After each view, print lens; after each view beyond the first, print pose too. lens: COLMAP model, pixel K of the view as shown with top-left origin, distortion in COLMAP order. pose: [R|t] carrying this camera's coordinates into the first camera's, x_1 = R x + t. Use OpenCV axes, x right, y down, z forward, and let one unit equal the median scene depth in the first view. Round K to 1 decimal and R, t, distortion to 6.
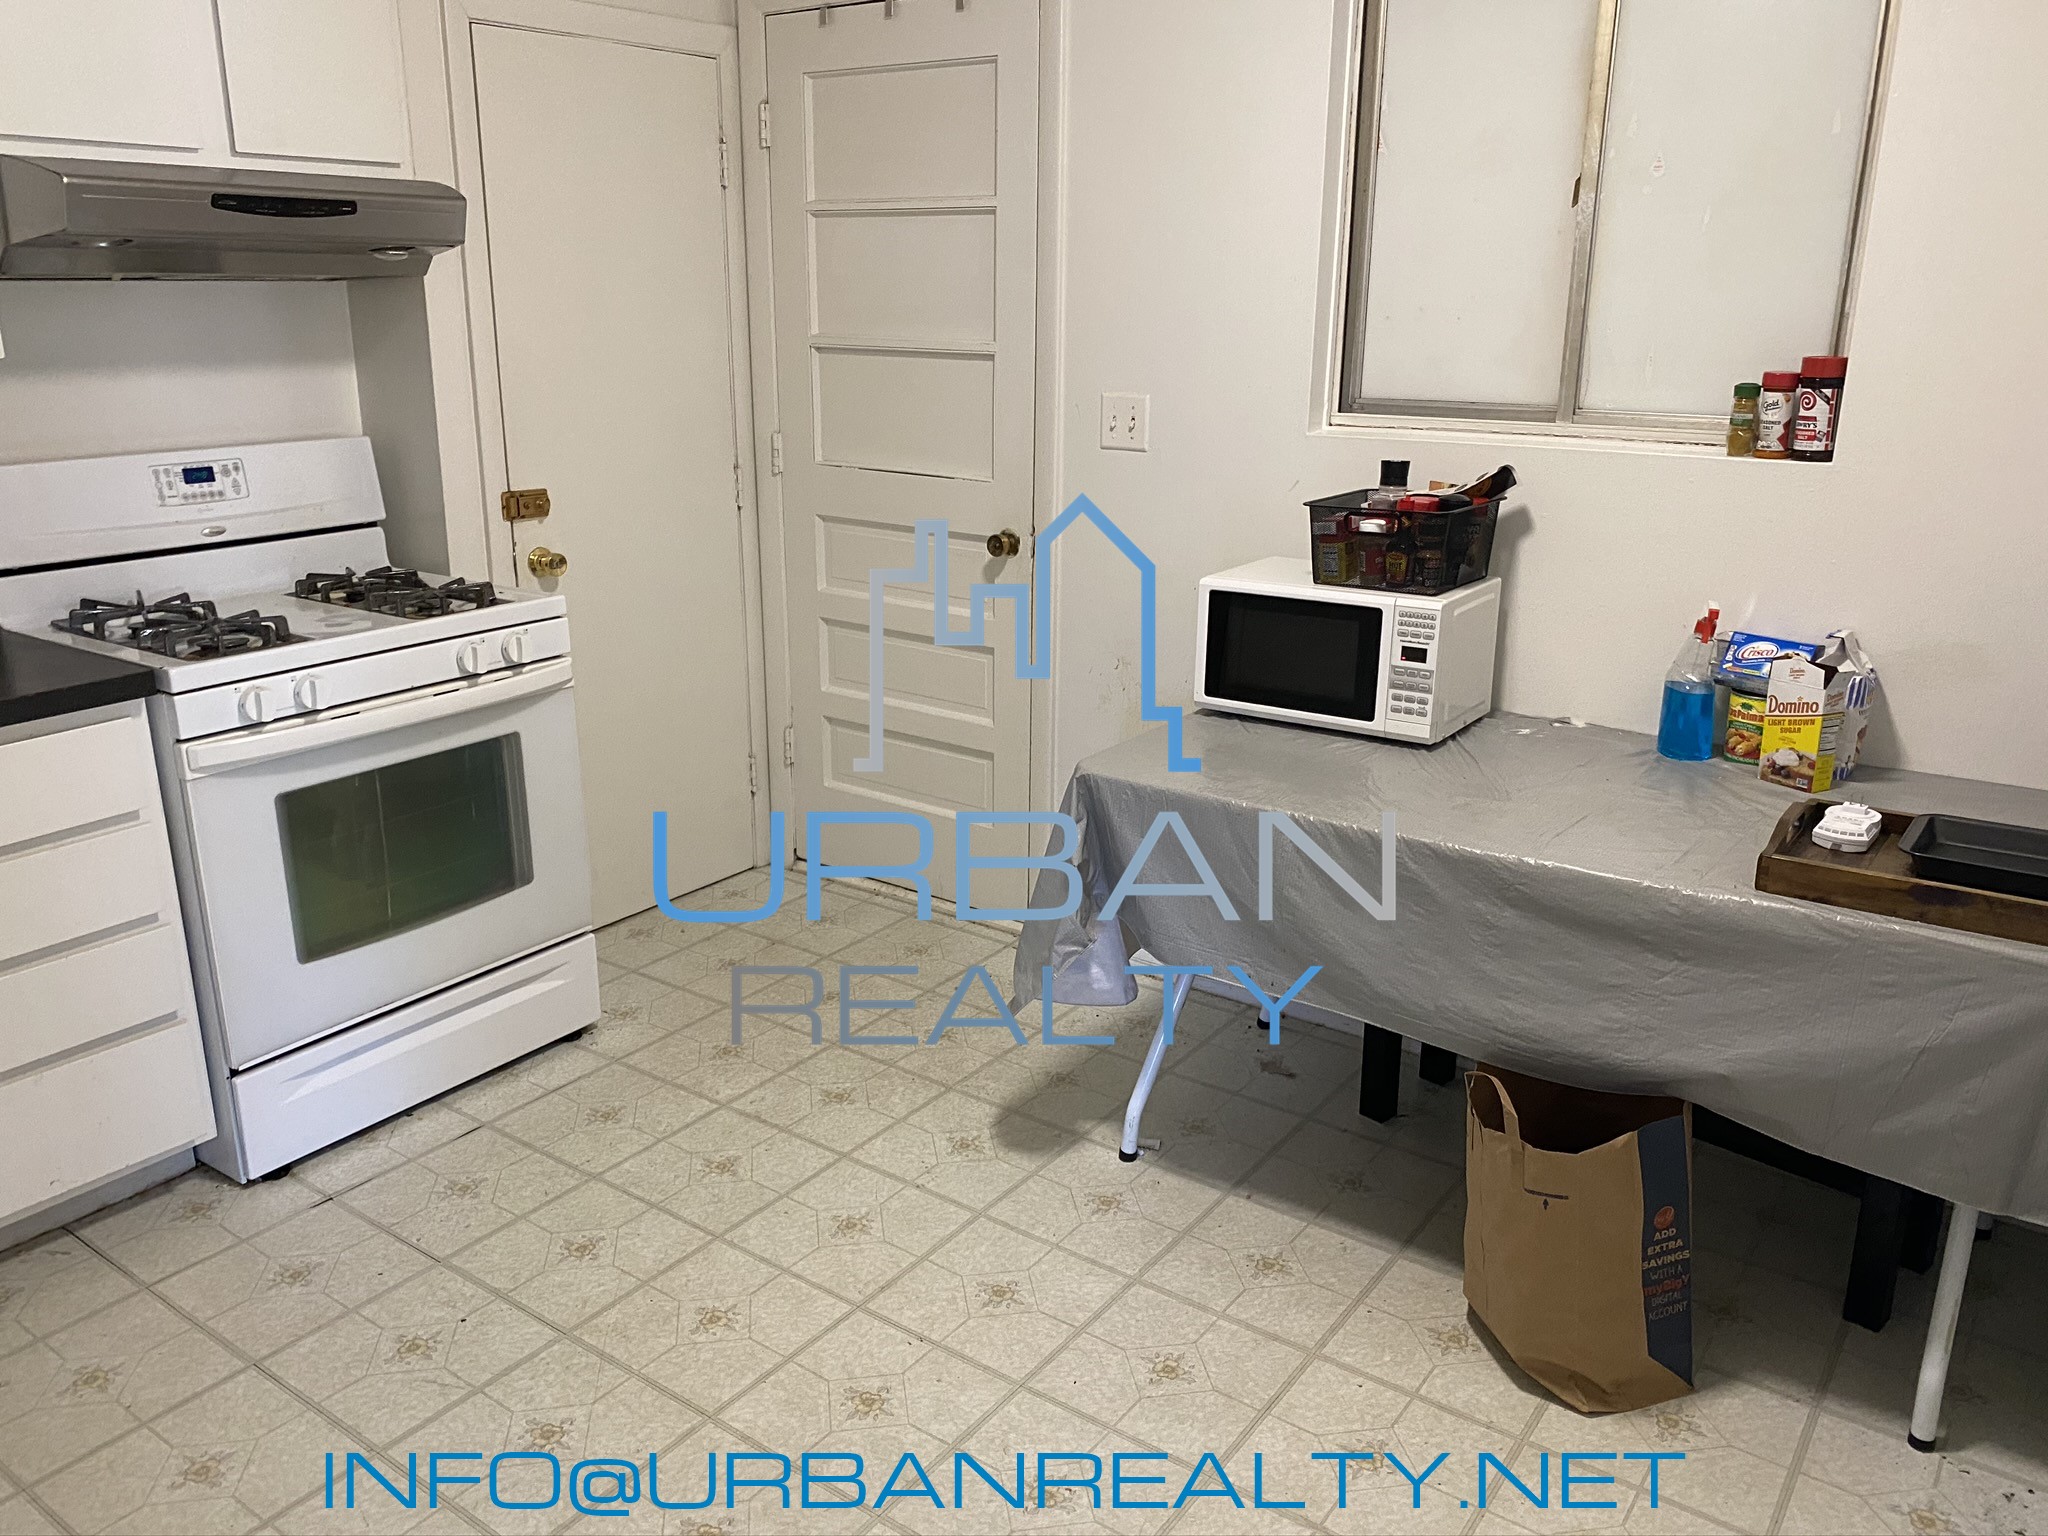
lens RADIAL K [[1568.0, 0, 1024.0], [0, 1568.0, 768.0], [0, 0, 1]] dist [0.006900, 0.005009]
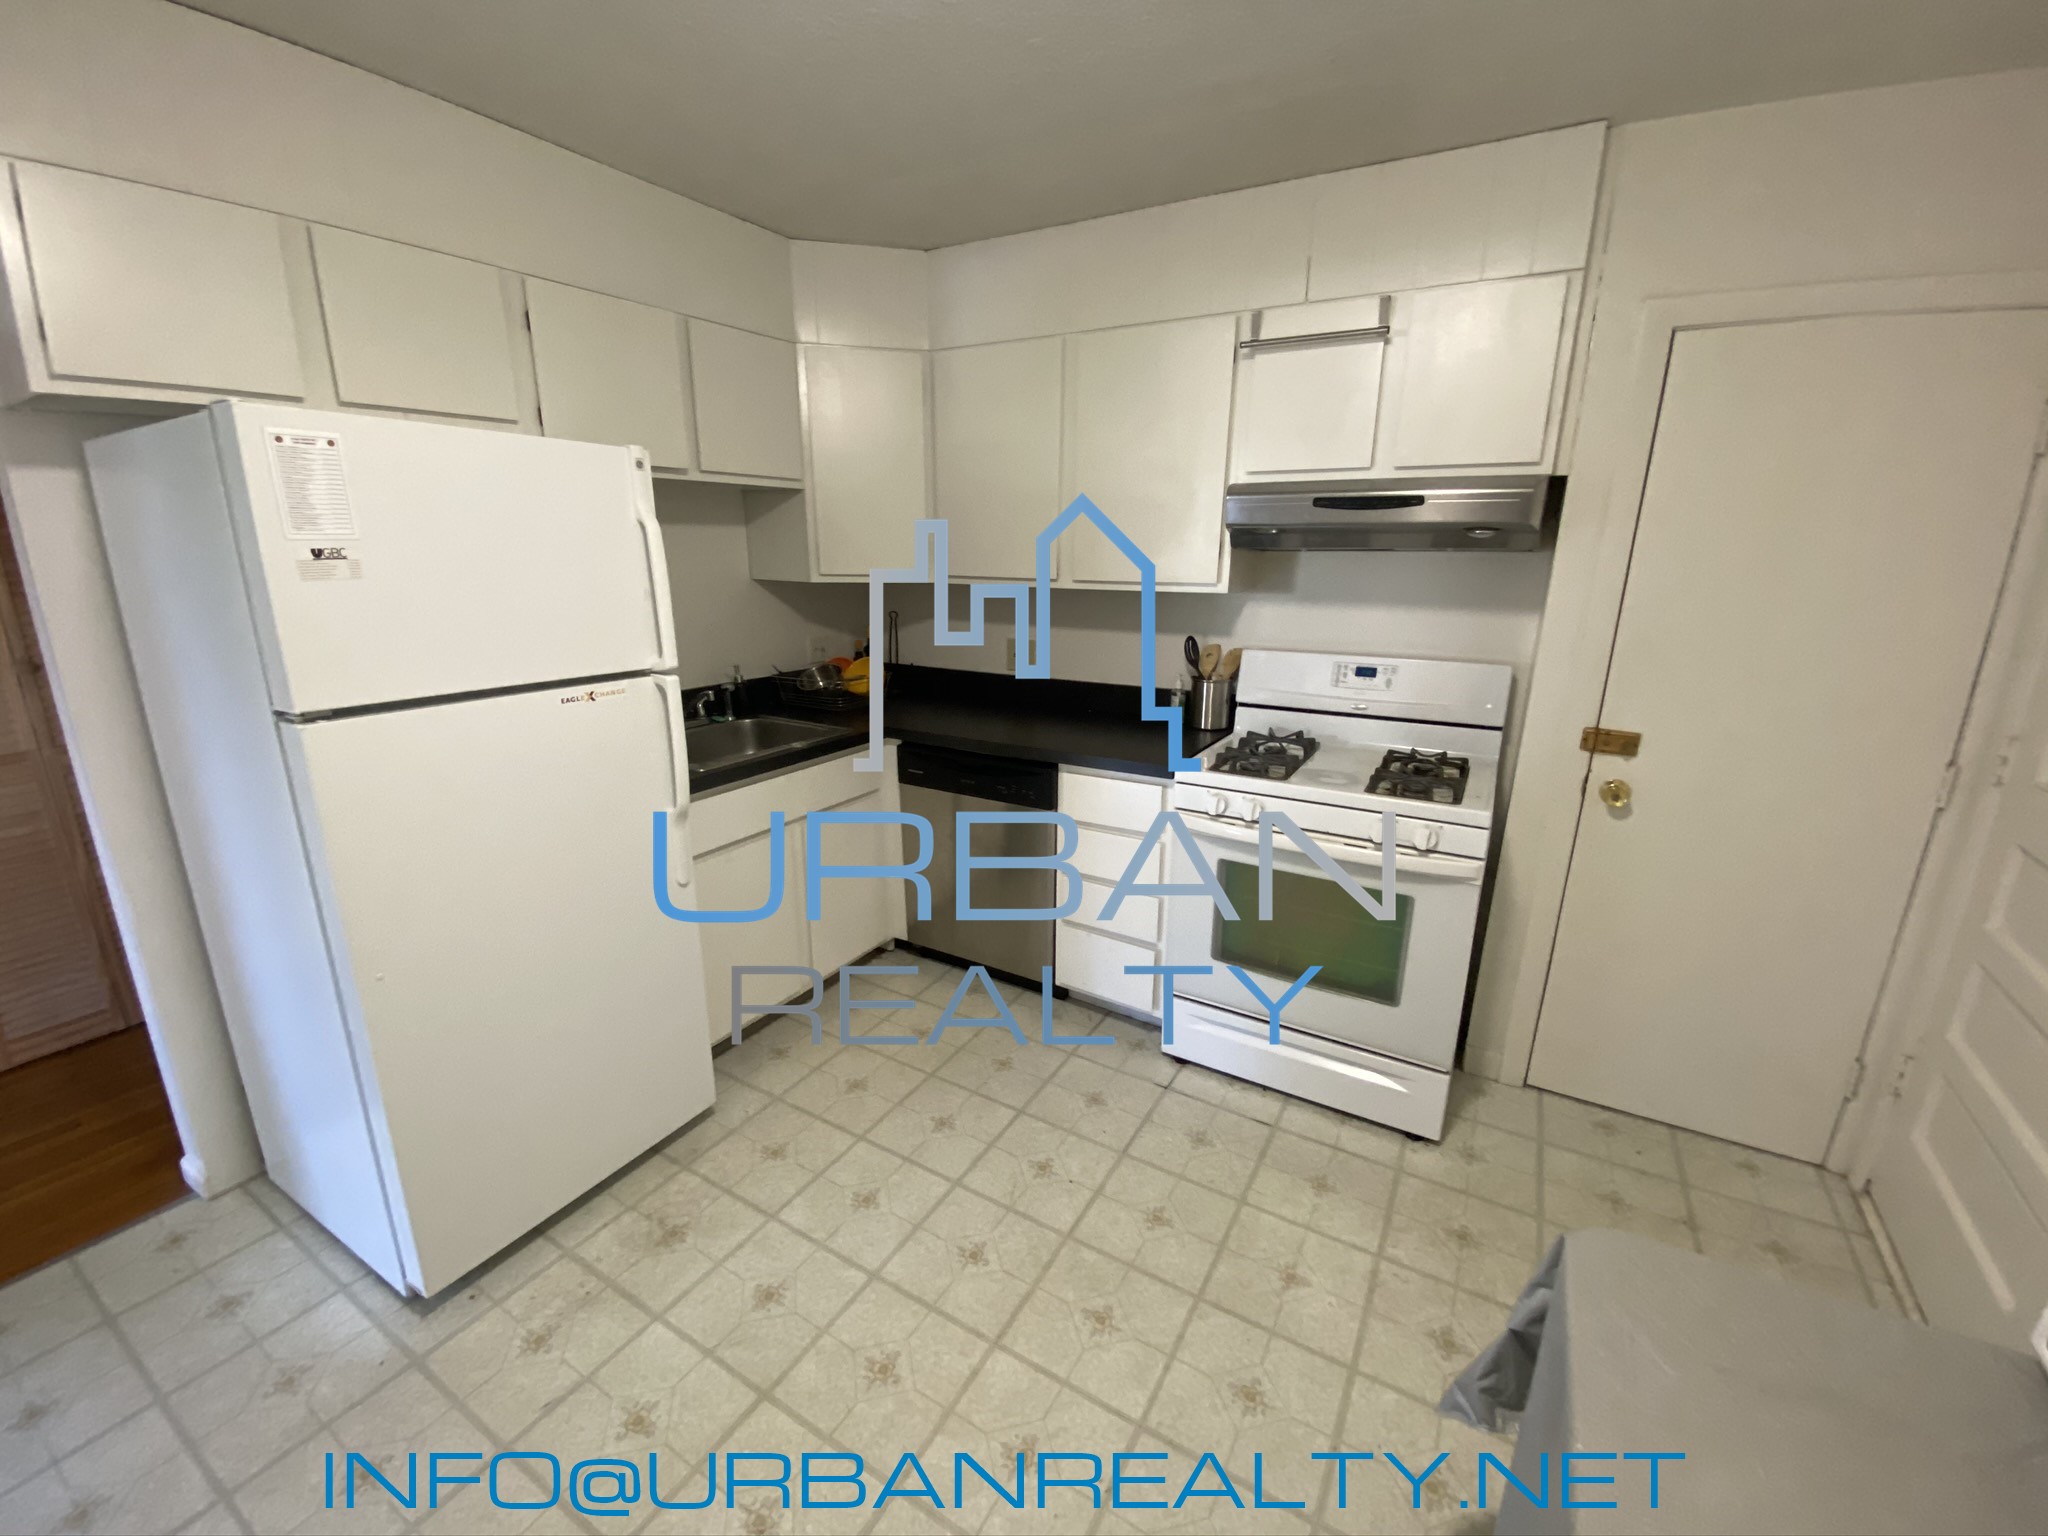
lens RADIAL K [[824.2, 0, 1024.0], [0, 824.2, 768.0], [0, 0, 1]] dist [-0.023272, -0.000086]
pose [[0.077115, 0.256788, -0.963386, 0.287328], [-0.301132, 0.927136, 0.223021, -0.182508], [0.950459, 0.272909, 0.148823, 0.588736]]
